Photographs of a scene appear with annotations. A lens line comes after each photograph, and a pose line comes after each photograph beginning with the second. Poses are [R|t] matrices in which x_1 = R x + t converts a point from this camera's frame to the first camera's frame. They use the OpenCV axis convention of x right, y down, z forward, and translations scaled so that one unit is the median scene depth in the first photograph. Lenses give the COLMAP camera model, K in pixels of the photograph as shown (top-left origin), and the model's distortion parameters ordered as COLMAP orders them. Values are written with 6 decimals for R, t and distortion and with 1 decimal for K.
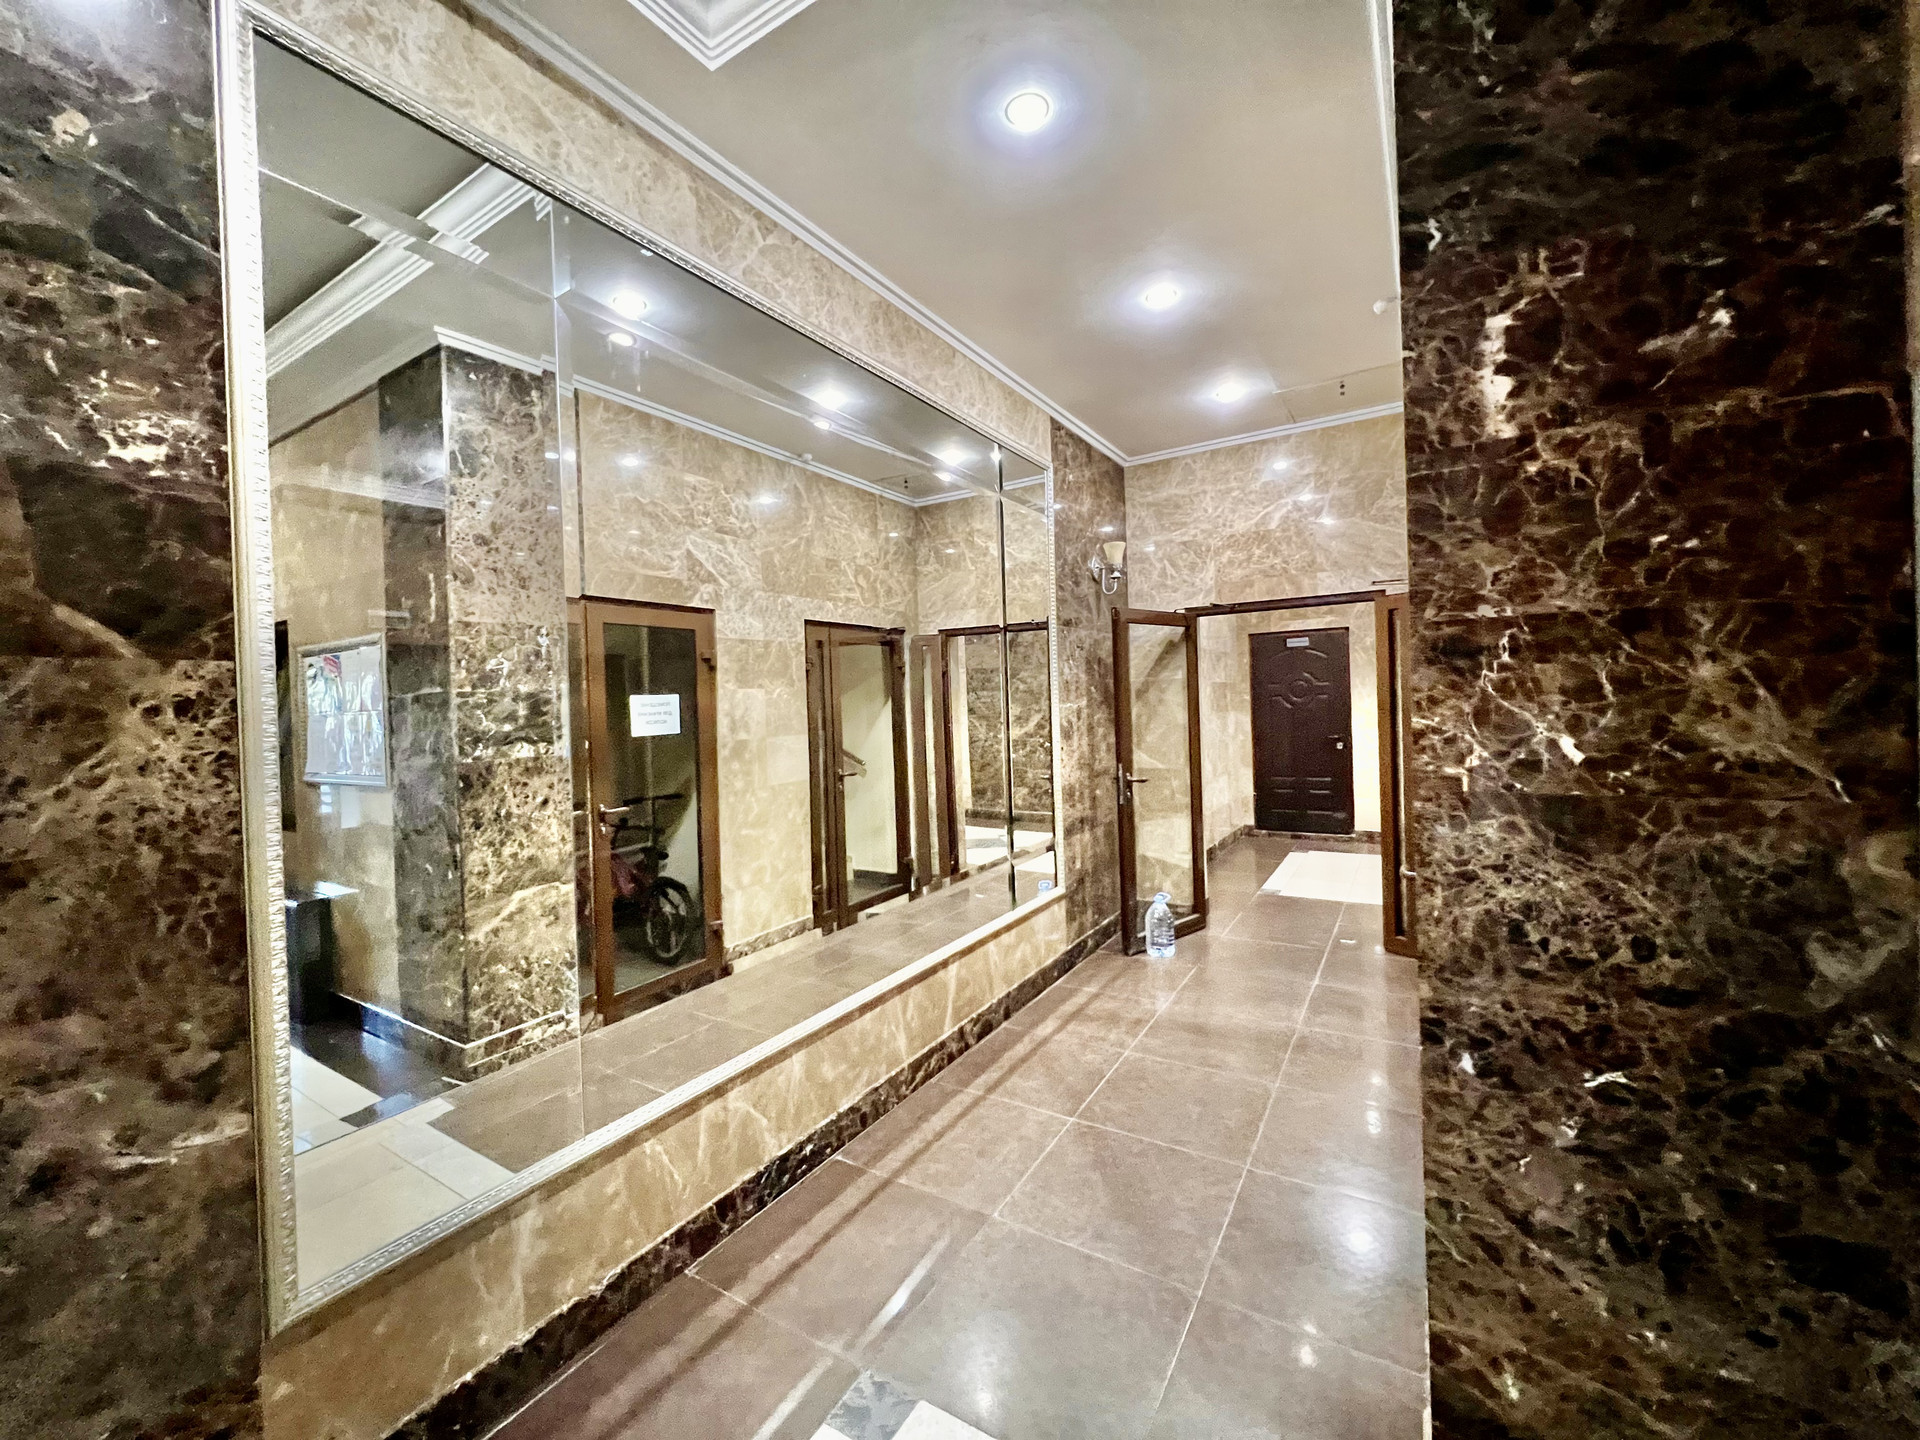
lens RADIAL K [[764.5, 0, 956.3], [0, 764.5, 709.8], [0, 0, 1]] dist [-0.002347, -0.000207]
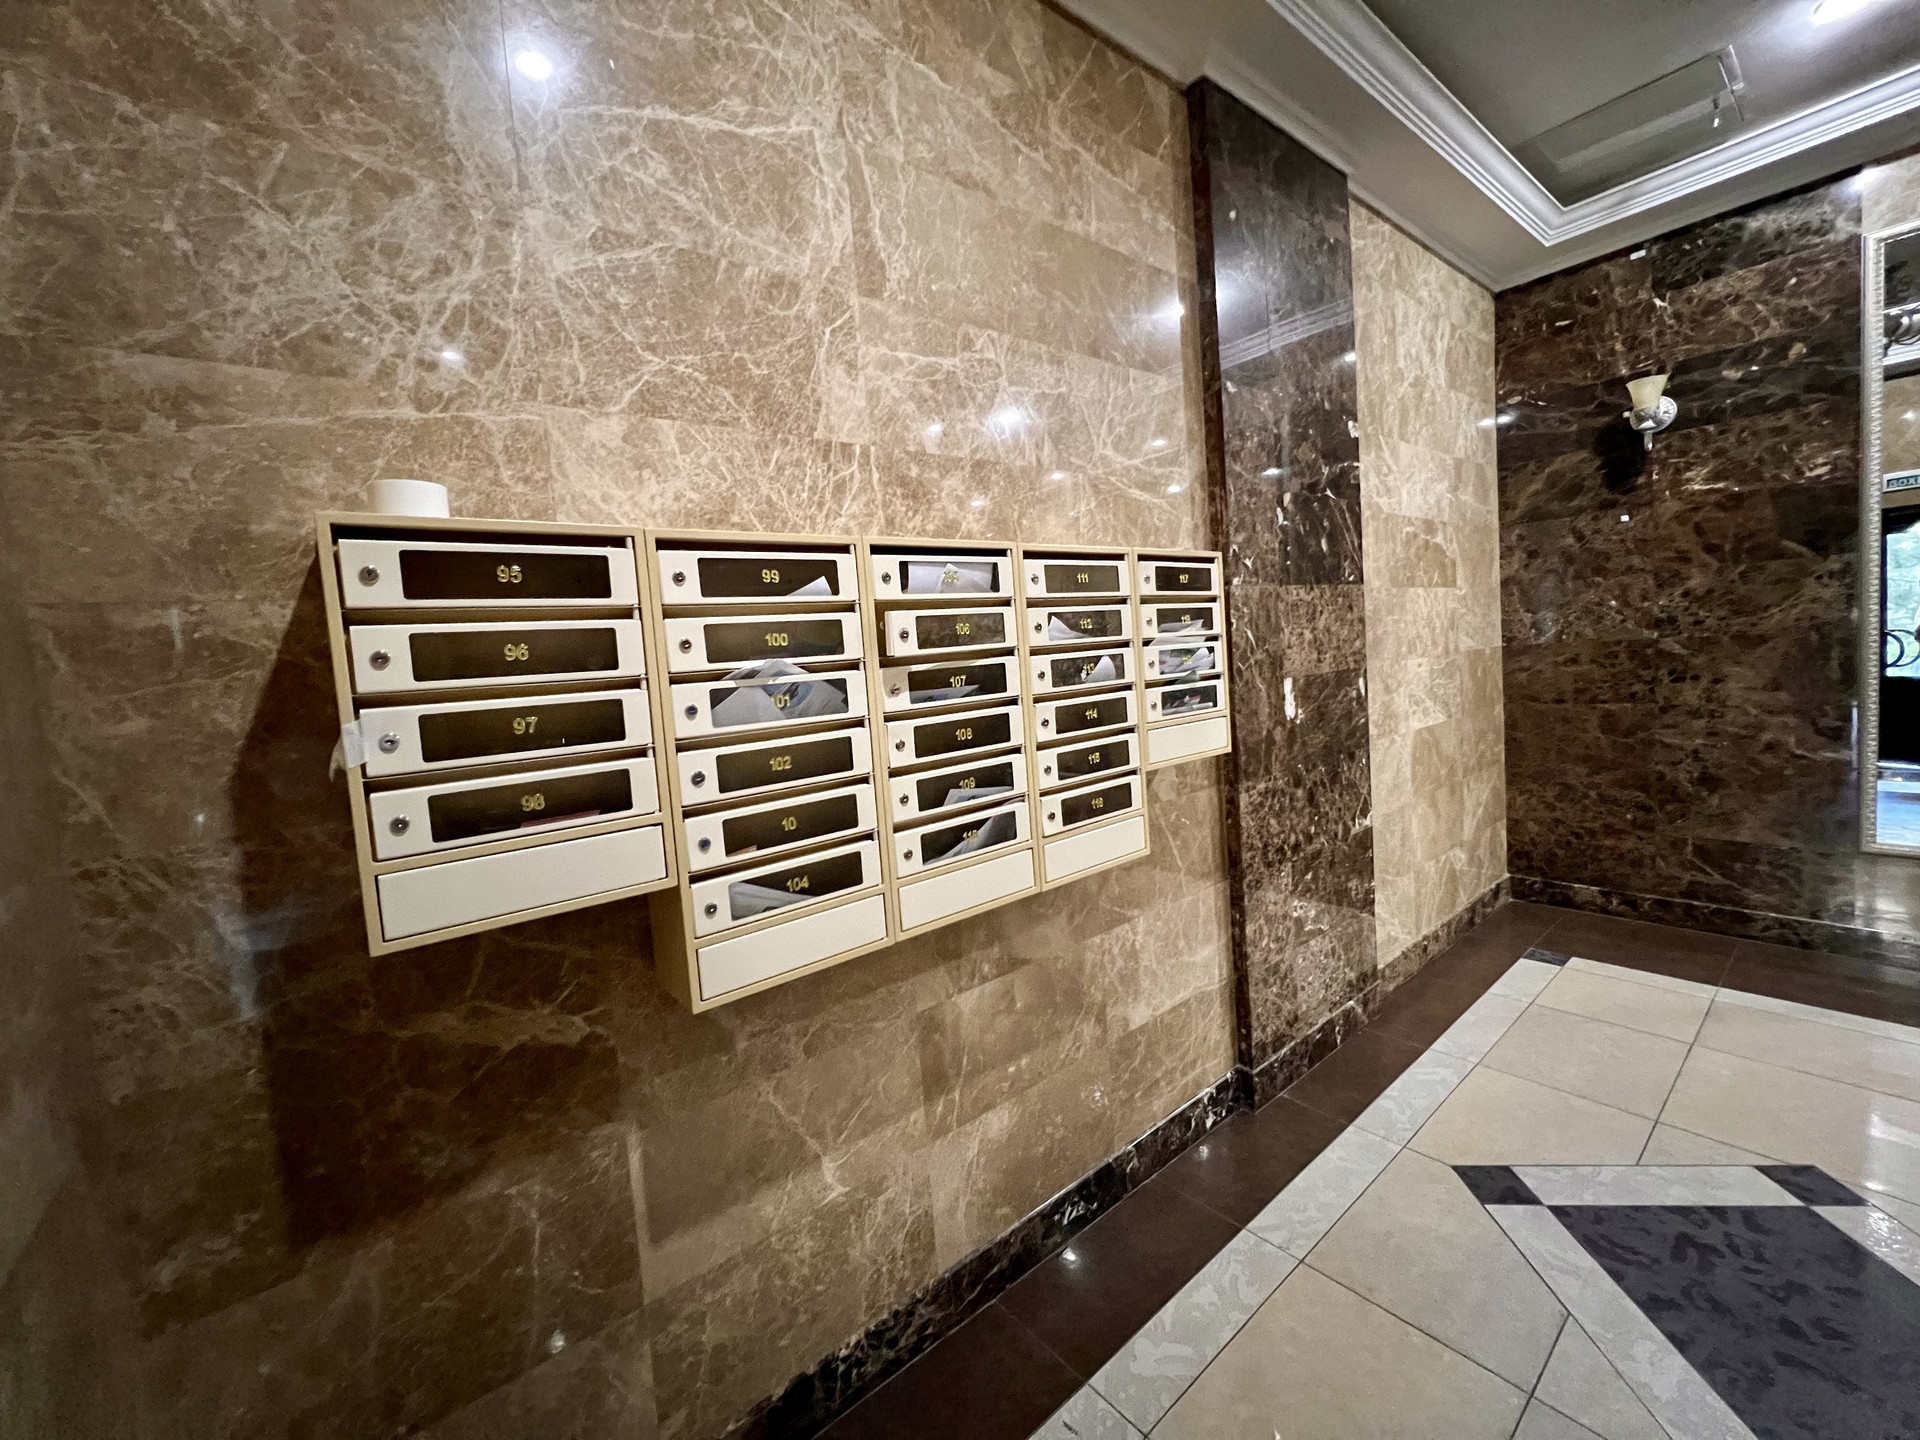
lens RADIAL K [[764.5, 0, 958.5], [0, 764.5, 710.6], [0, 0, 1]] dist [-0.002347, -0.000207]
pose [[-0.330361, 0.124578, -0.935597, 2.274628], [0.076453, 0.991526, 0.105029, -0.043486], [0.940753, -0.036832, -0.337086, -0.822734]]
